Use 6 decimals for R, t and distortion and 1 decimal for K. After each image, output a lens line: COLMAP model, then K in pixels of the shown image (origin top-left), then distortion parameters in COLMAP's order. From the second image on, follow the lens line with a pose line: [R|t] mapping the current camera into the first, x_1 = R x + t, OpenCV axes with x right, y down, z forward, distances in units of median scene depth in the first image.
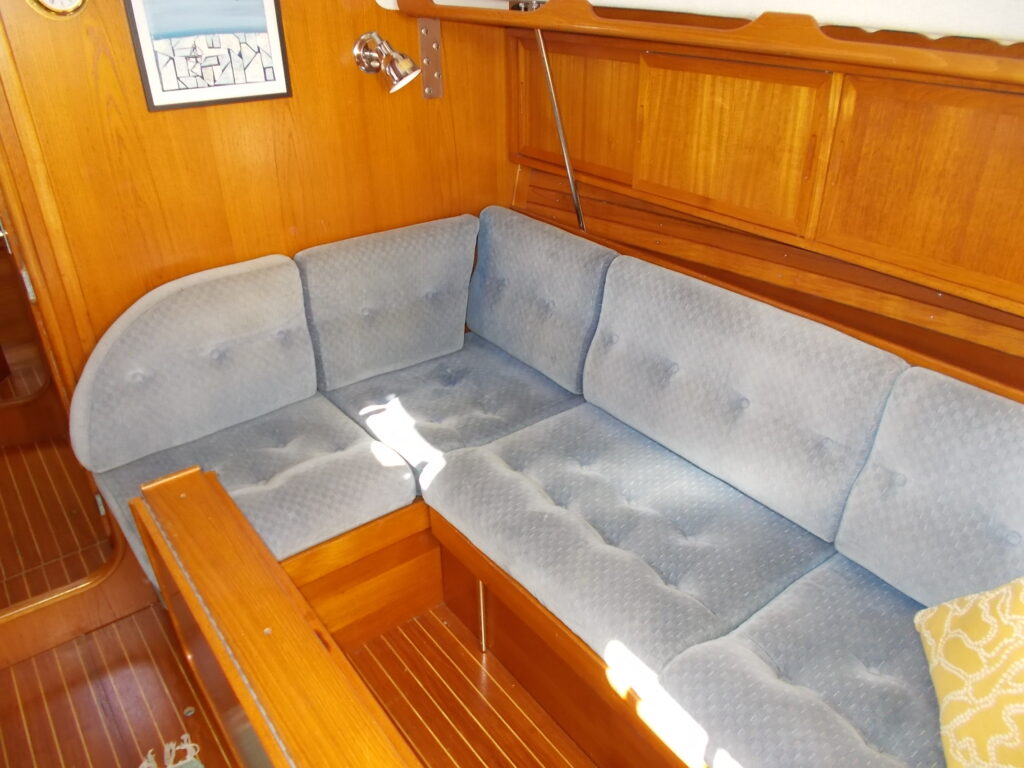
lens RADIAL K [[778.3, 0, 510.4], [0, 778.3, 379.3], [0, 0, 1]] dist [0.000399, -0.001967]
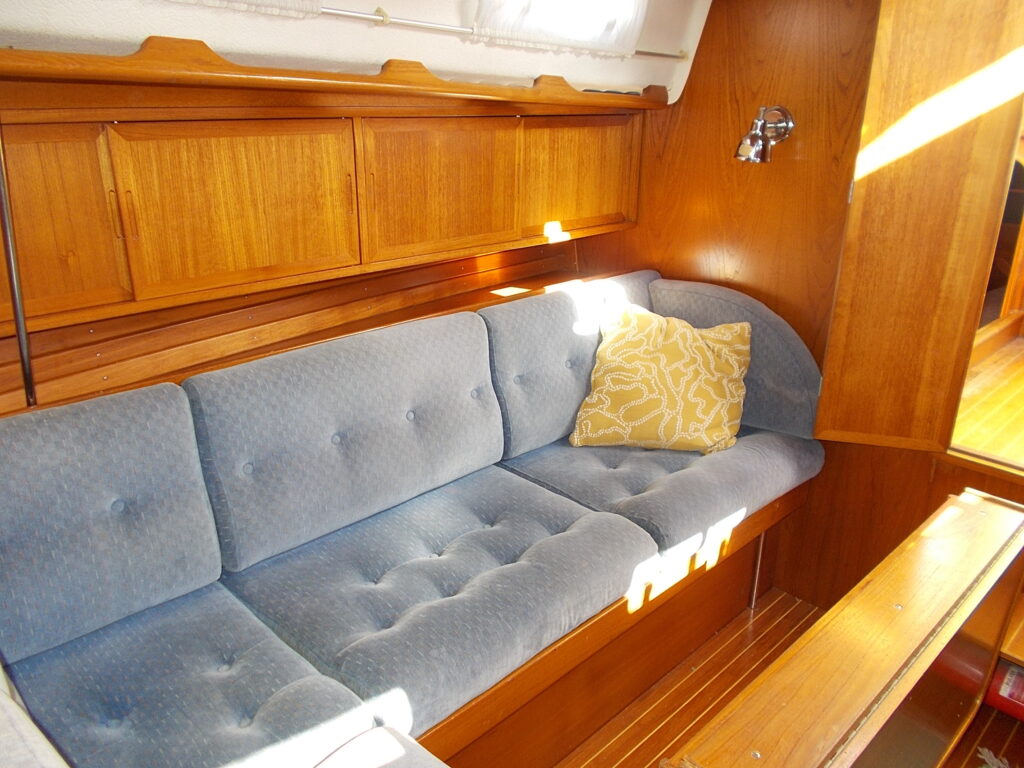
lens RADIAL K [[799.2, 0, 503.2], [0, 799.2, 381.8], [0, 0, 1]] dist [0.001133, -0.003797]
pose [[-0.129741, -0.327924, 0.935753, -0.634242], [0.473639, 0.808604, 0.349035, -0.287705], [-0.871110, 0.488493, 0.050409, 0.700147]]
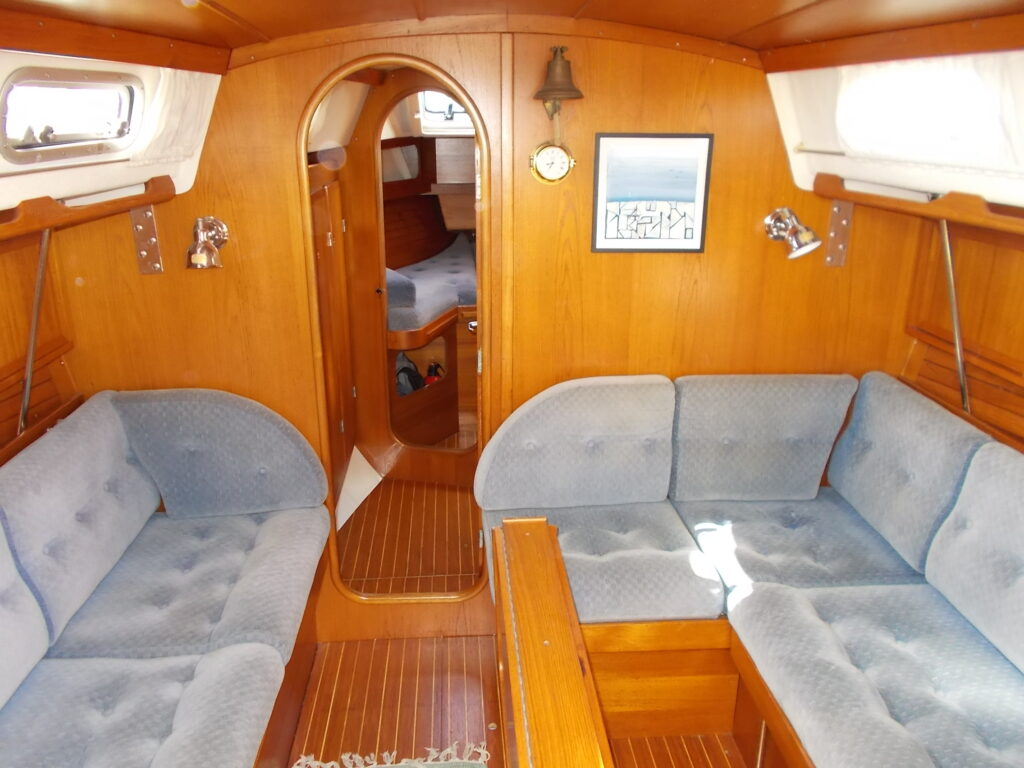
lens RADIAL K [[774.5, 0, 510.5], [0, 774.5, 380.9], [0, 0, 1]] dist [-0.002842, -0.003250]
pose [[0.838200, 0.187224, -0.512218, 0.117293], [-0.275301, 0.956031, -0.101062, 0.030904], [0.470776, 0.225724, 0.852889, -0.118582]]
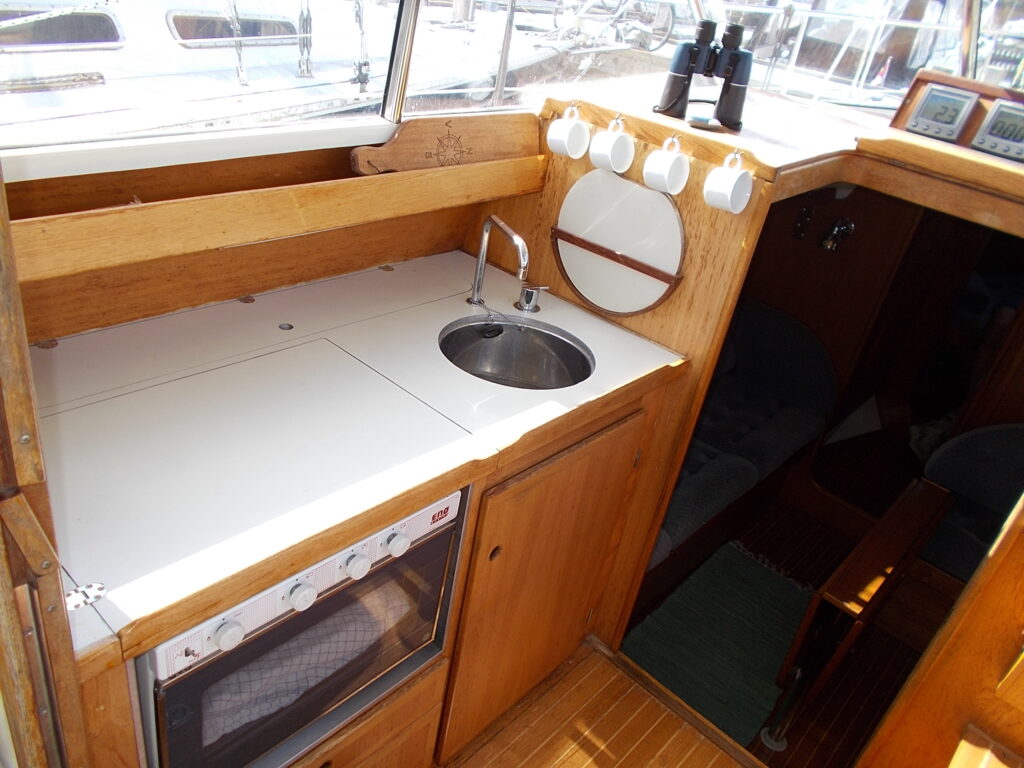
lens RADIAL K [[799.2, 0, 503.2], [0, 799.2, 381.8], [0, 0, 1]] dist [0.001133, -0.003797]
pose [[0.170941, 0.528444, -0.831580, 0.678178], [-0.610297, 0.719386, 0.331694, -0.046526], [0.773509, 0.450811, 0.445481, -0.638687]]
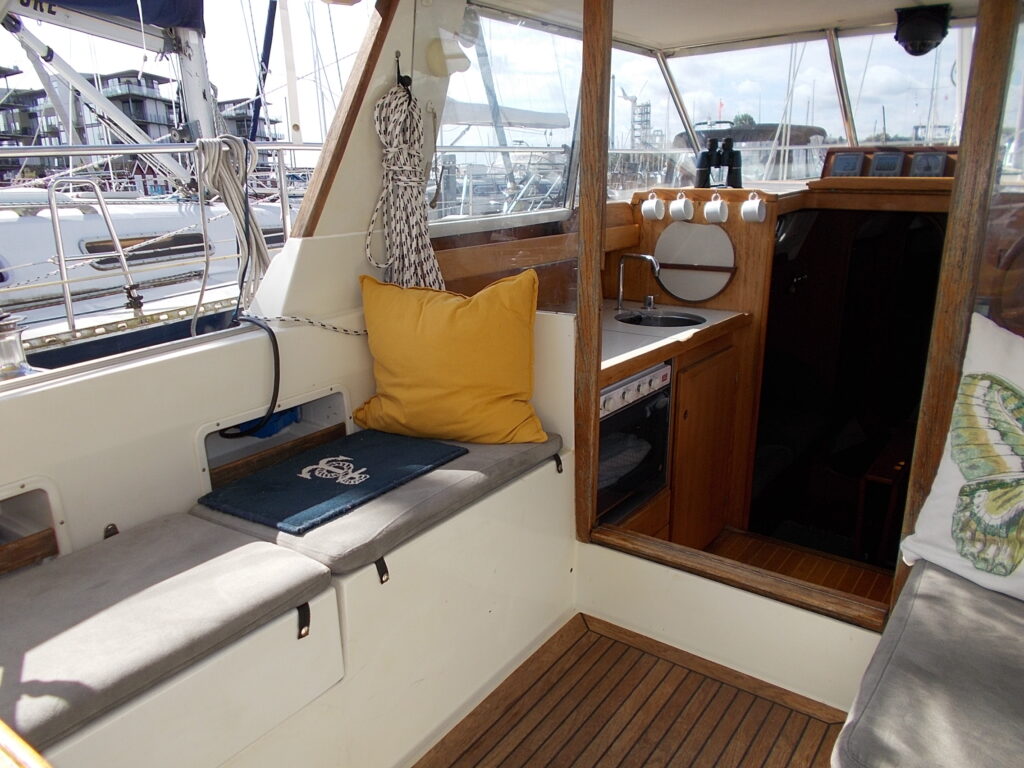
lens RADIAL K [[799.2, 0, 503.2], [0, 799.2, 381.8], [0, 0, 1]] dist [0.001133, -0.003797]
pose [[0.294451, 0.264201, -0.918421, 1.267114], [-0.463679, 0.879826, 0.104440, 0.283393], [0.835643, 0.395100, 0.381571, -1.028425]]
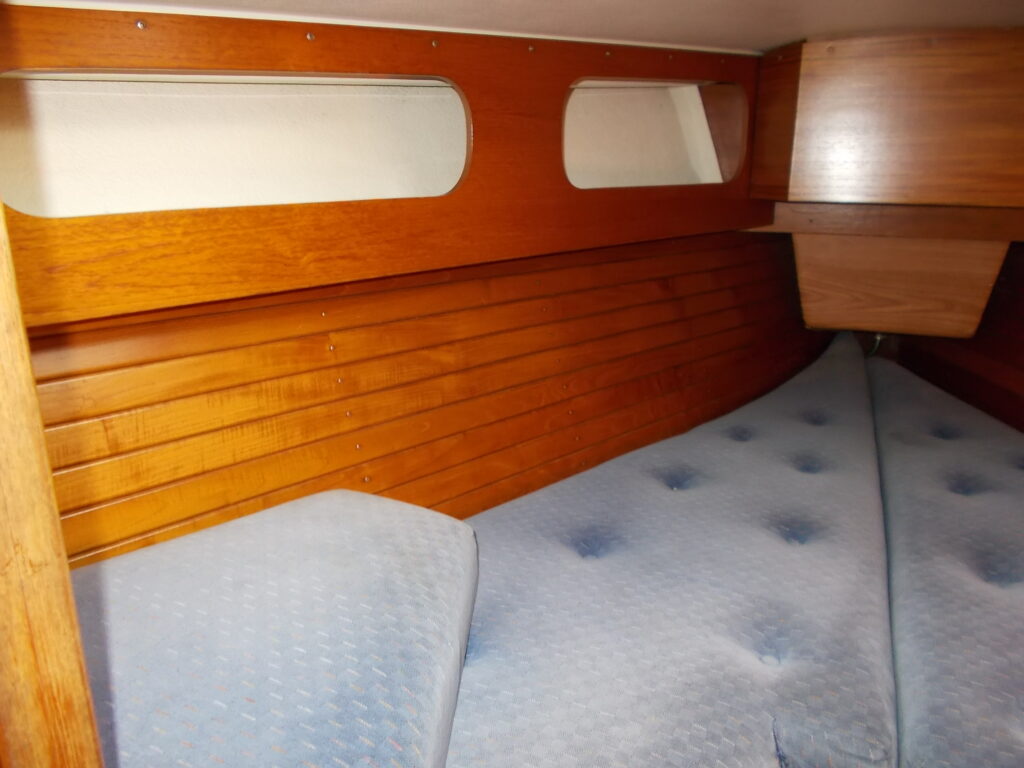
lens RADIAL K [[780.3, 0, 503.7], [0, 780.3, 386.0], [0, 0, 1]] dist [-0.001951, 0.005432]
pose [[0.497221, 0.265404, -0.826034, -0.854155], [-0.429369, 0.902578, 0.031545, -0.461650], [0.753932, 0.338989, 0.562737, 1.079722]]
